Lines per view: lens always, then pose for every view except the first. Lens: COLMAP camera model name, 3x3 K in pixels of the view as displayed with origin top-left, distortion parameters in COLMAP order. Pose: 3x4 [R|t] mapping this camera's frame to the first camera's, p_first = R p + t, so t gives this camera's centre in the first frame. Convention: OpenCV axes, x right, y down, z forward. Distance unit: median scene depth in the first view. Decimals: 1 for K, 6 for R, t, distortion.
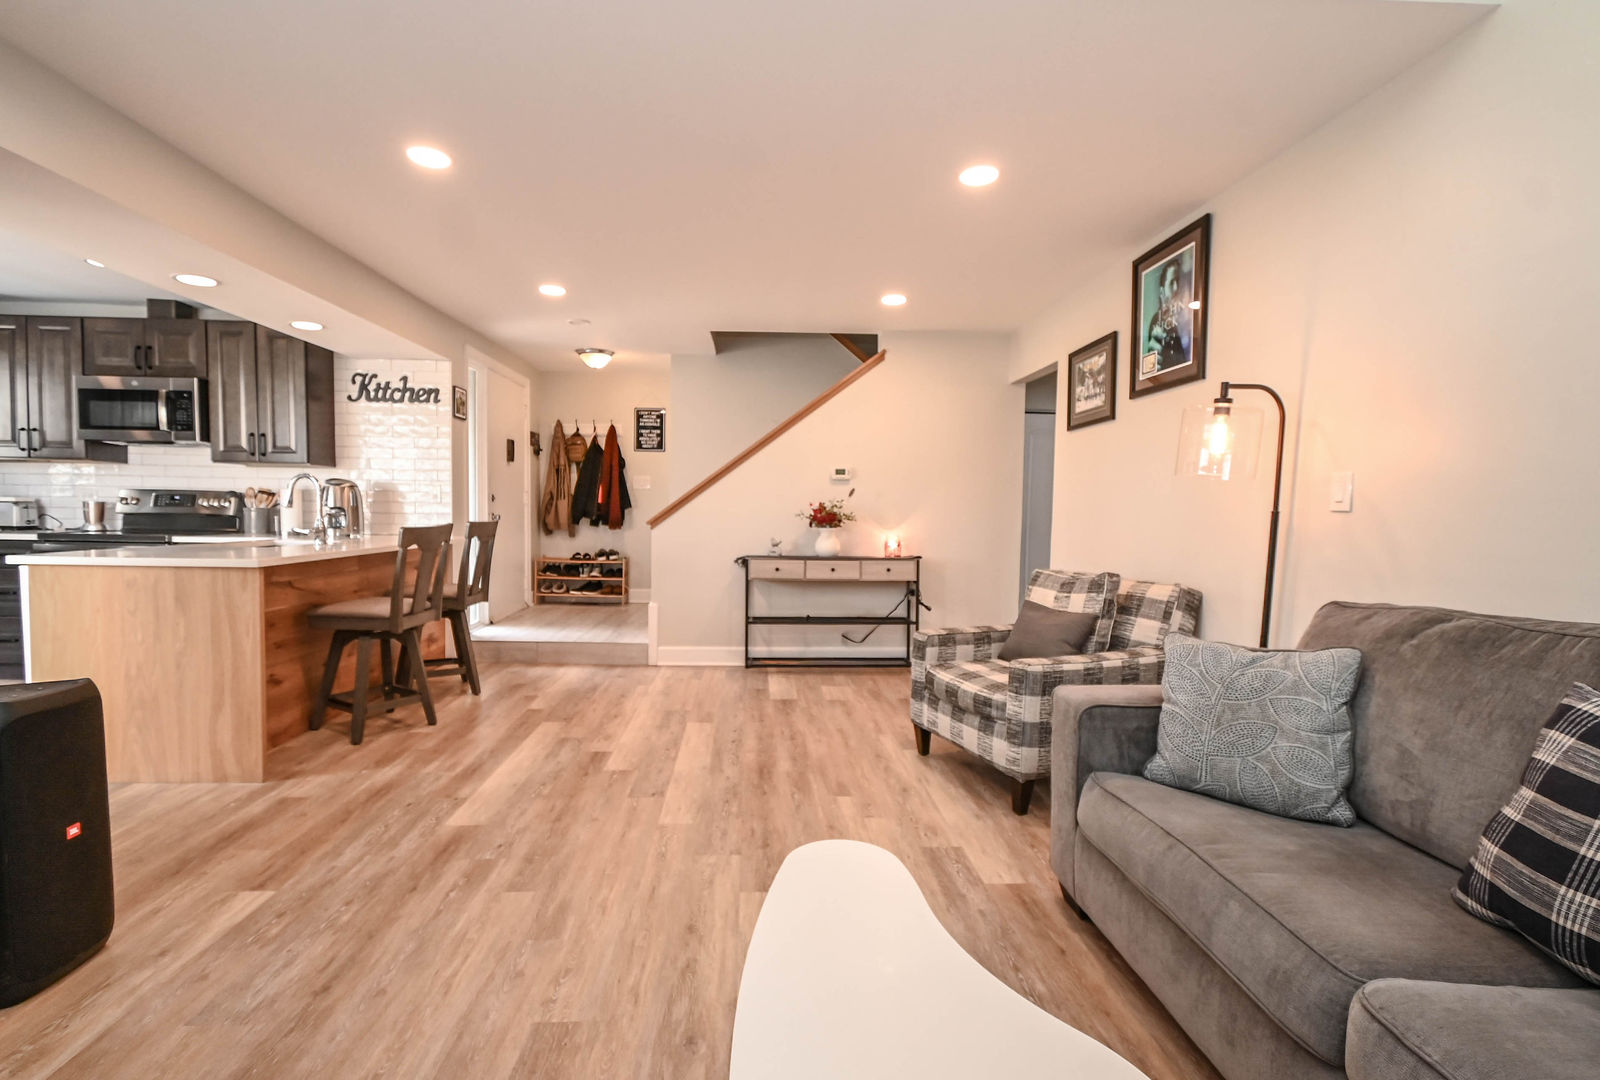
lens RADIAL K [[715.6, 0, 793.5], [0, 715.6, 555.1], [0, 0, 1]] dist [0.000754, 0.000547]
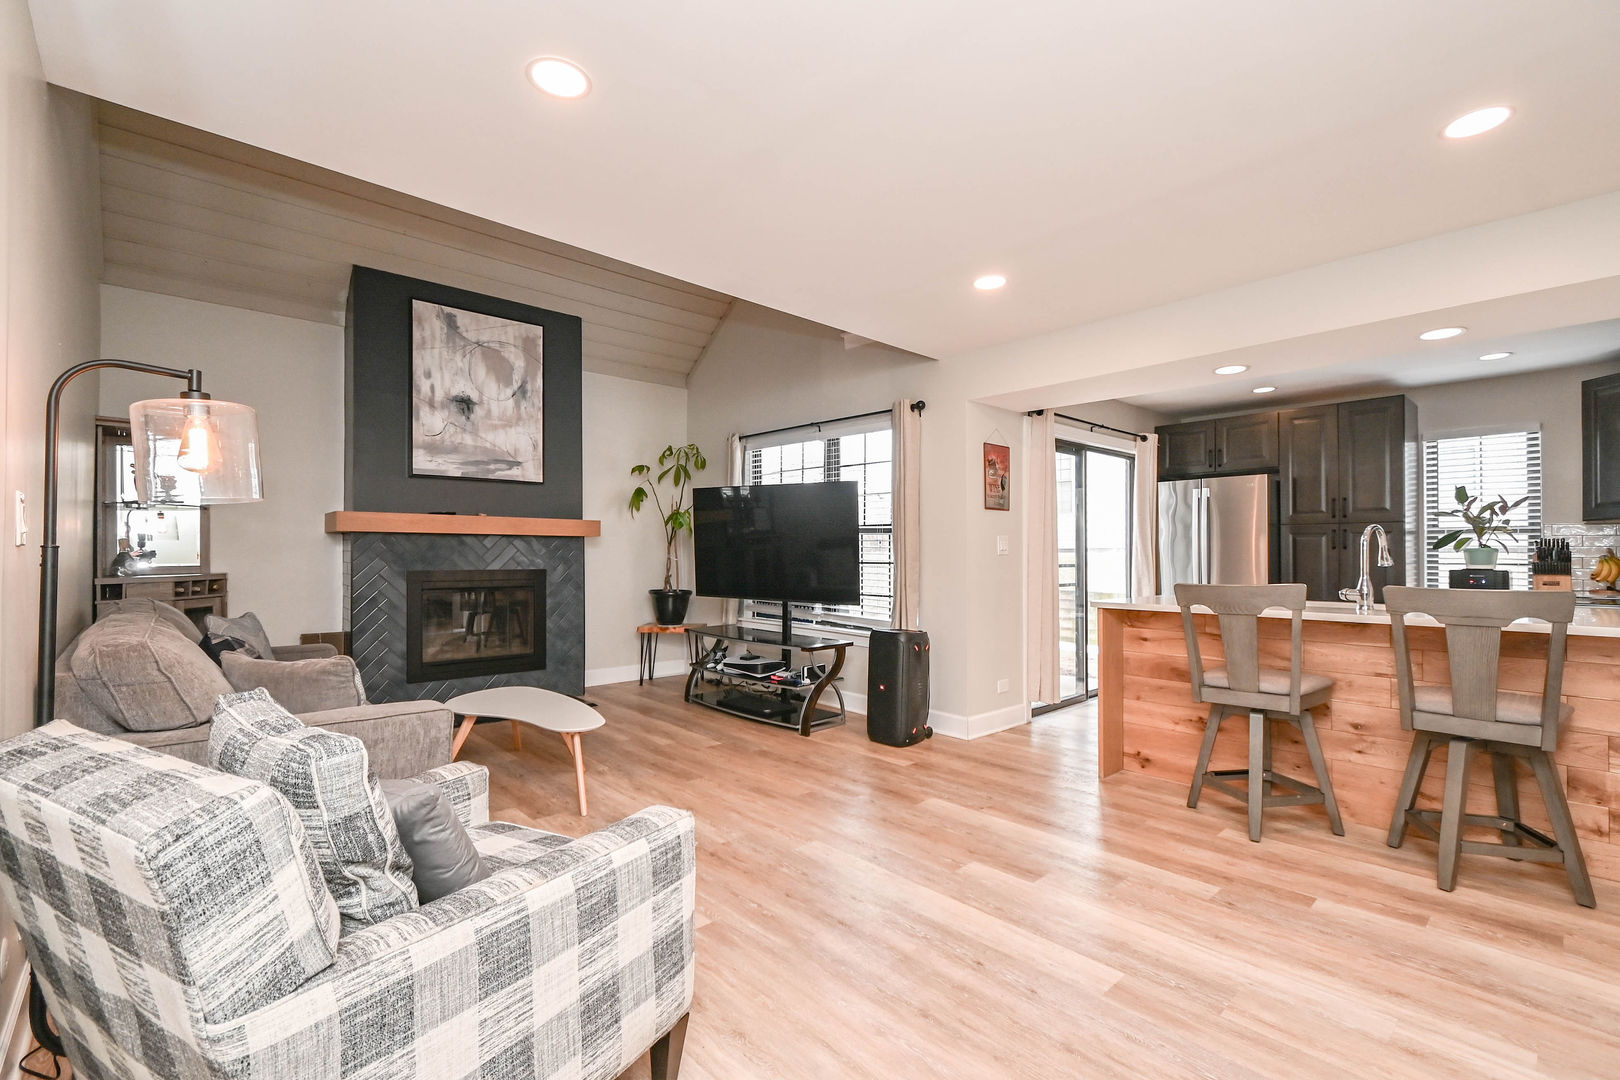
lens RADIAL K [[717.0, 0, 811.8], [0, 717.0, 547.5], [0, 0, 1]] dist [0.003206, -0.000543]
pose [[-0.767609, -0.023815, -0.640476, 0.292782], [-0.058065, 0.997784, 0.032491, -0.062519], [0.638283, 0.062130, -0.767291, 0.983666]]
